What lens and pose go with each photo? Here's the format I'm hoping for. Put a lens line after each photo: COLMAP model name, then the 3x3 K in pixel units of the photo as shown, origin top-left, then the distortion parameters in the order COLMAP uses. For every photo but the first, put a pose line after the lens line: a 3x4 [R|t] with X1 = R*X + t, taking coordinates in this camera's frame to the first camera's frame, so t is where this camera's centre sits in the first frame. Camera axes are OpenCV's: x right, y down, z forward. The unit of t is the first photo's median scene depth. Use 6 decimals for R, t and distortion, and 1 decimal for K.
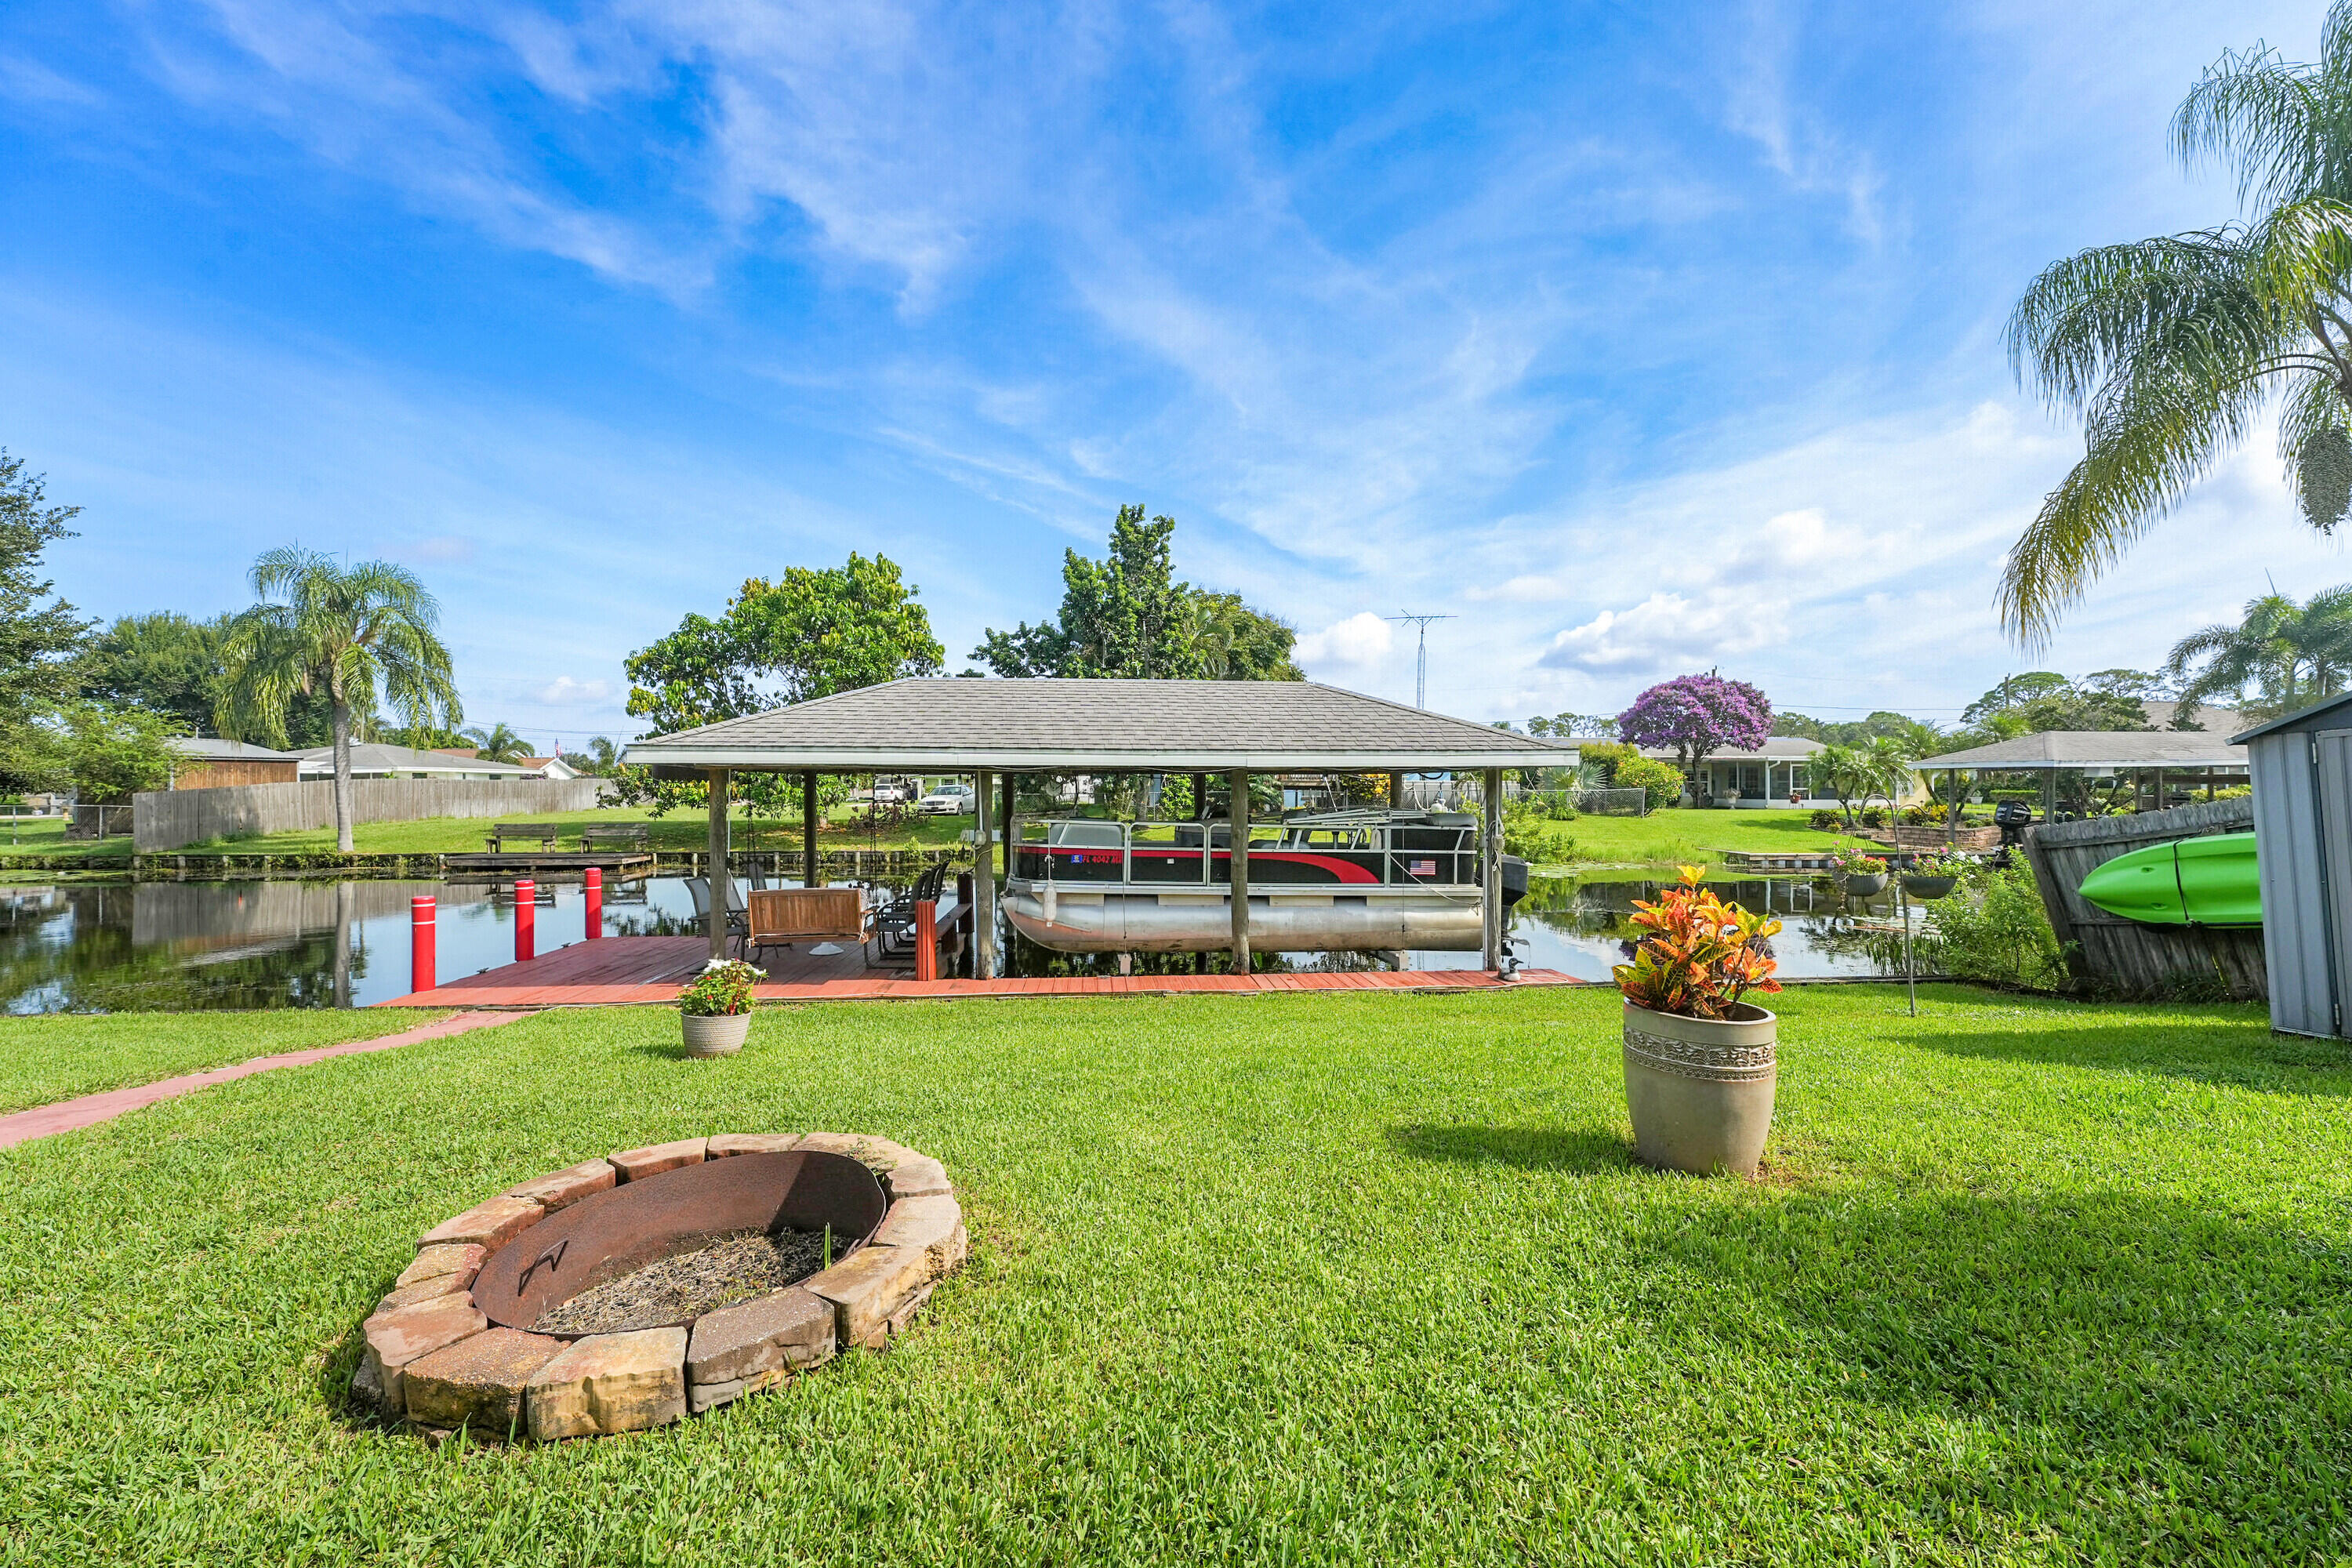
lens RADIAL K [[929.9, 0, 1178.9], [0, 929.9, 784.3], [0, 0, 1]] dist [0.000439, -0.000200]
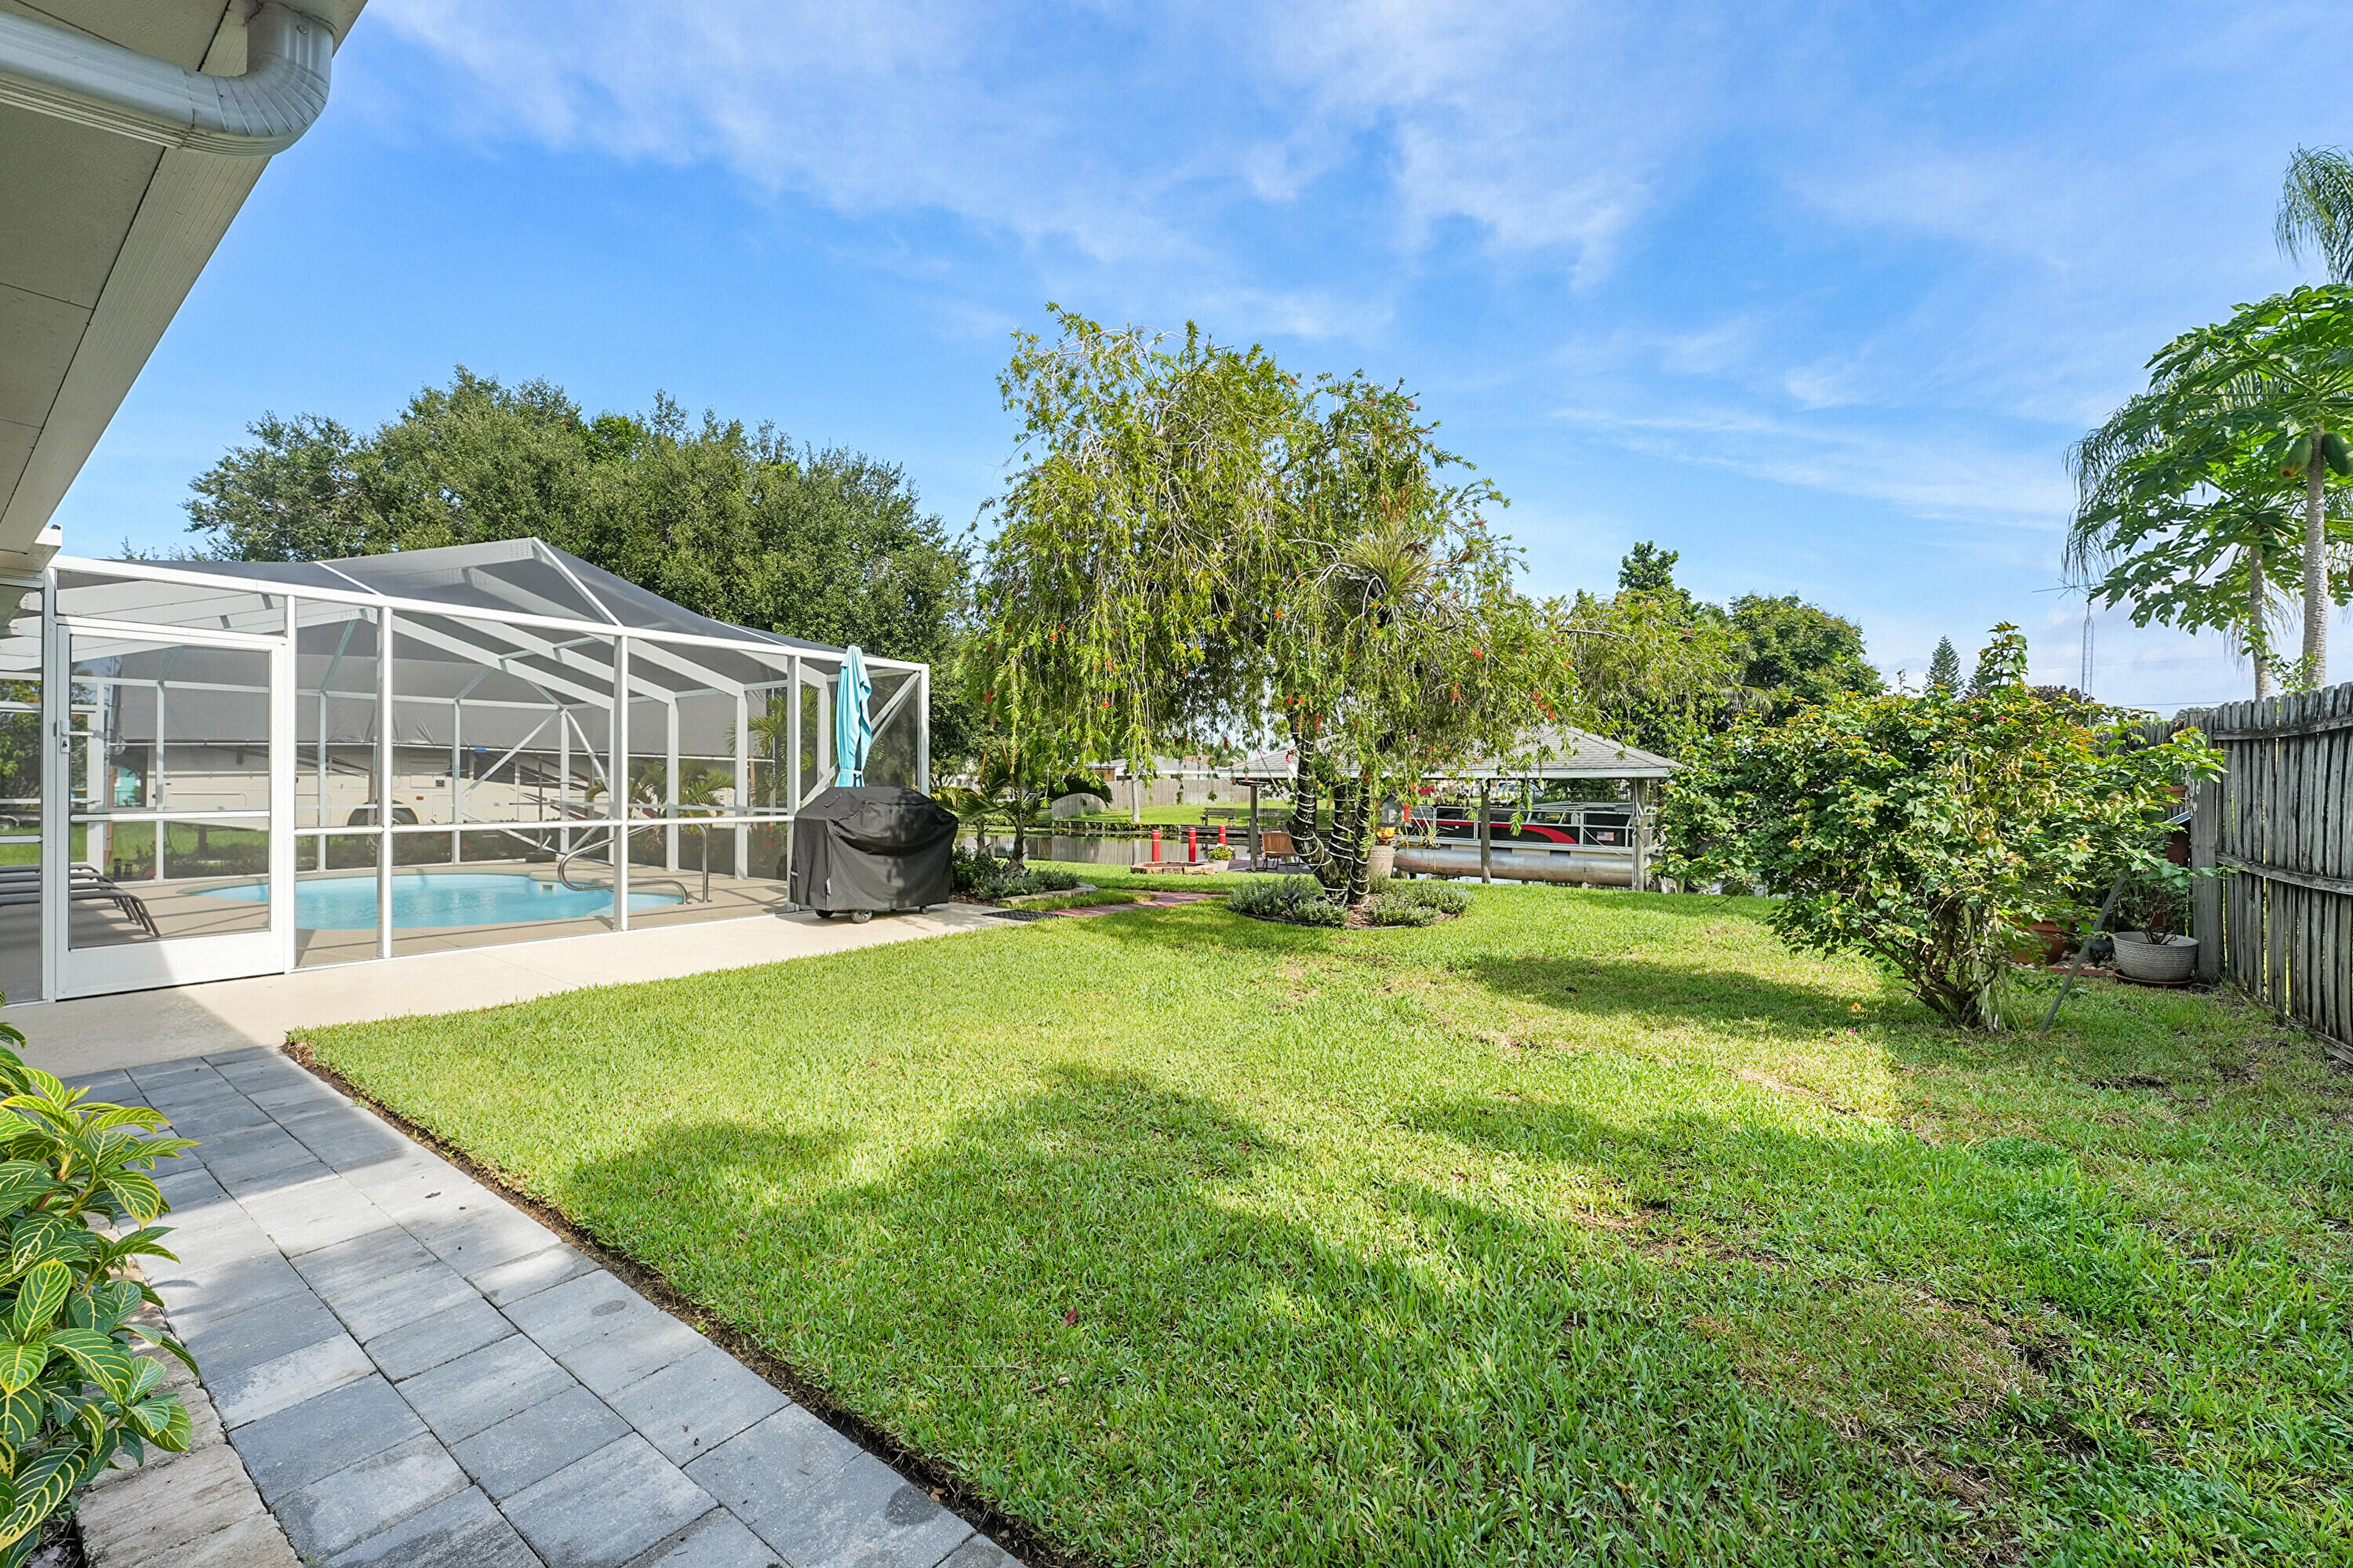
lens RADIAL K [[930.4, 0, 1179.4], [0, 930.4, 784.3], [0, 0, 1]] dist [0.000439, -0.000200]
pose [[0.771364, 0.002774, -0.636389, 0.263960], [-0.000473, 0.999993, 0.003785, -0.003597], [0.636395, -0.002618, 0.771359, -0.279576]]
